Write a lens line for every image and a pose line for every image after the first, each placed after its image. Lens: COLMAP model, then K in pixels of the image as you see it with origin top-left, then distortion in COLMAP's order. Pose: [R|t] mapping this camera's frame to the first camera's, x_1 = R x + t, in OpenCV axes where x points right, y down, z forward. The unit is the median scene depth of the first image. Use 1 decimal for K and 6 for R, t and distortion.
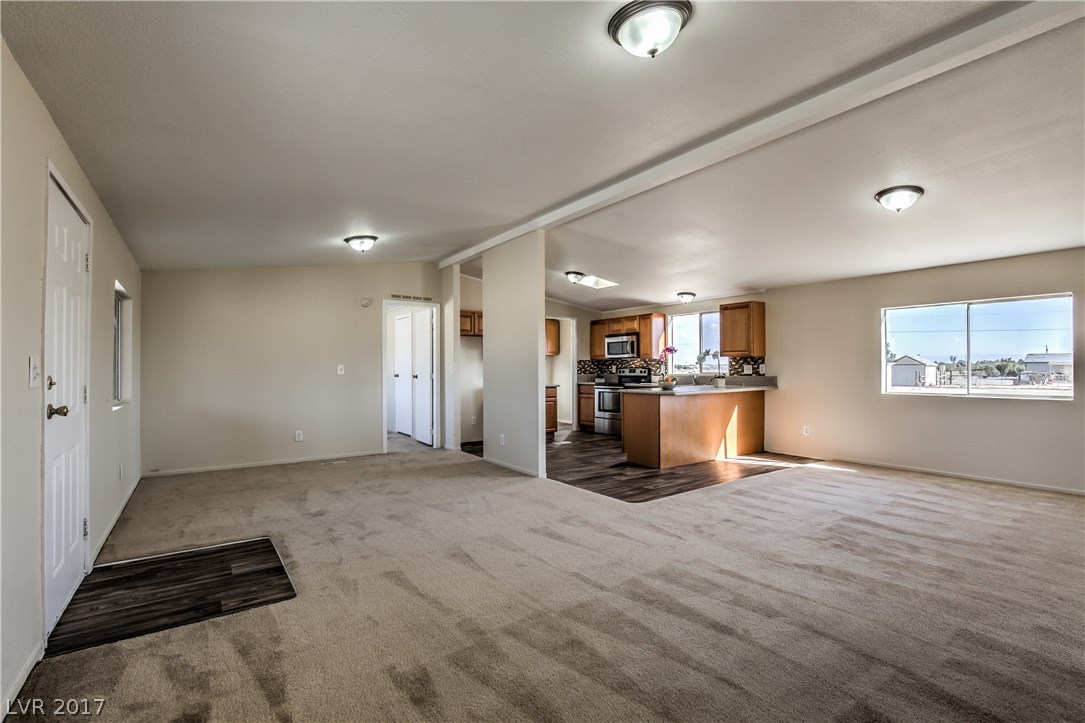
lens RADIAL K [[497.4, 0, 544.4], [0, 497.4, 363.1], [0, 0, 1]] dist [-0.024361, 0.006677]
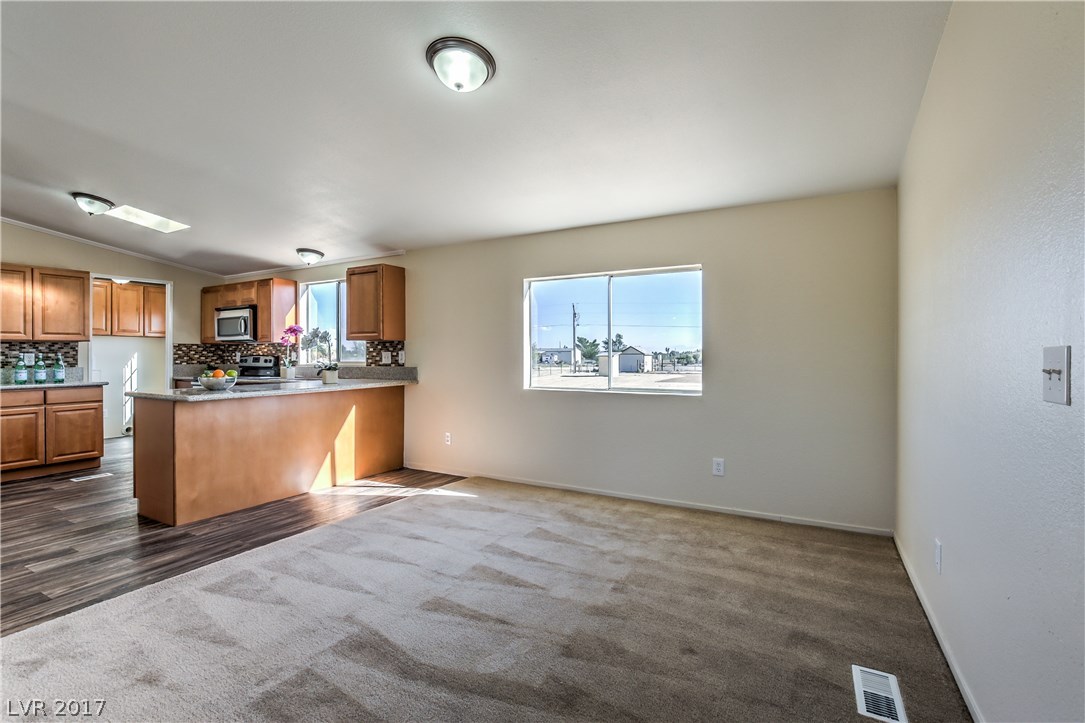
lens RADIAL K [[497.4, 0, 551.6], [0, 497.4, 354.6], [0, 0, 1]] dist [-0.024361, 0.006677]
pose [[0.894709, 0.003874, 0.446633, 0.303685], [-0.006520, 0.999969, 0.004387, 0.003111], [-0.446602, -0.006837, 0.894706, 0.229398]]
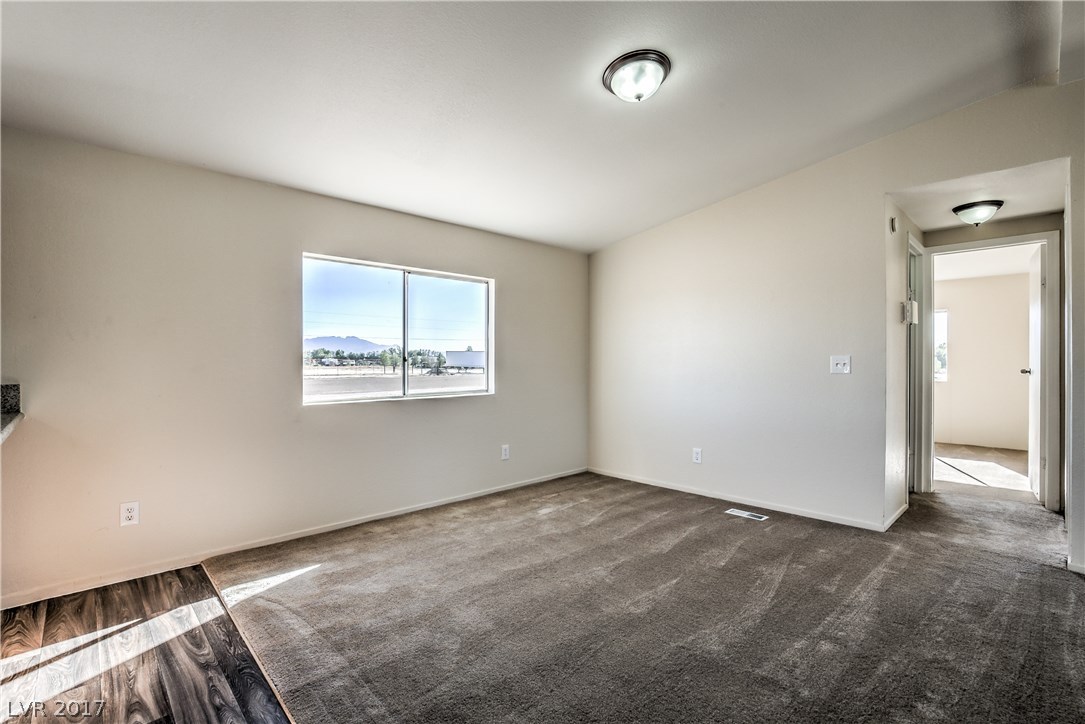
lens RADIAL K [[497.4, 0, 545.4], [0, 497.4, 359.9], [0, 0, 1]] dist [-0.024361, 0.006677]
pose [[-0.157764, 0.002643, 0.987473, 0.073371], [-0.005982, 0.999976, -0.003632, 0.008482], [-0.987459, -0.006480, -0.157745, 0.661886]]
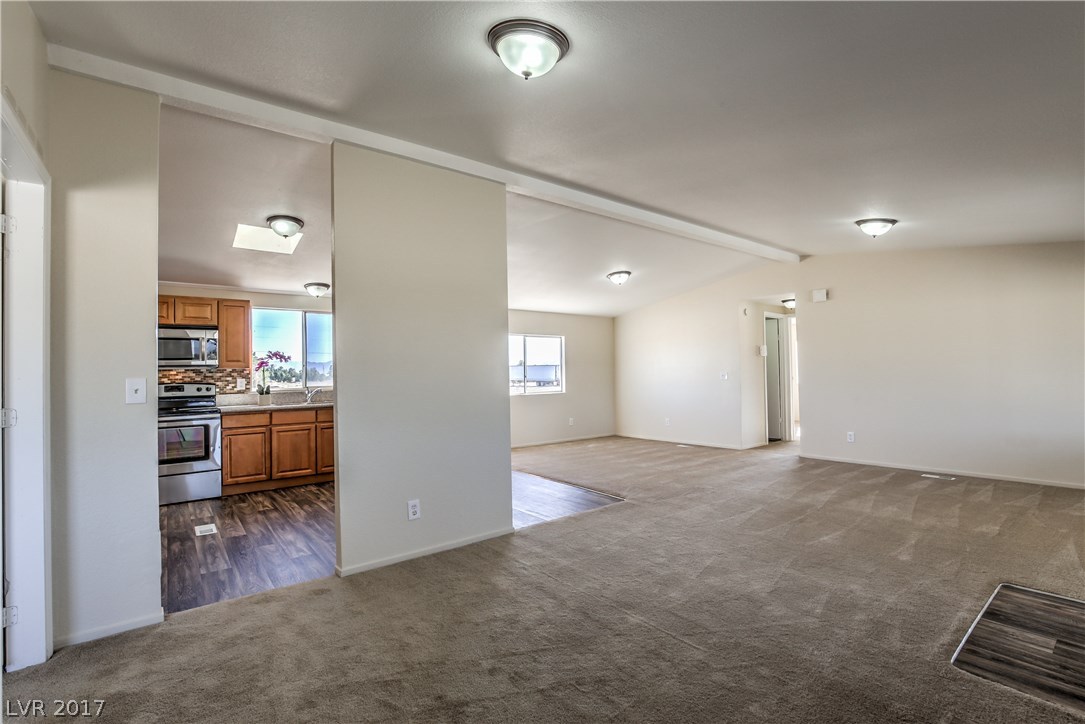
lens RADIAL K [[497.4, 0, 546.1], [0, 497.4, 368.5], [0, 0, 1]] dist [-0.024361, 0.006677]
pose [[-0.061402, 0.012910, 0.998030, -0.550942], [0.009349, 0.999880, -0.012359, 0.003832], [-0.998069, 0.008572, -0.061515, 0.750705]]
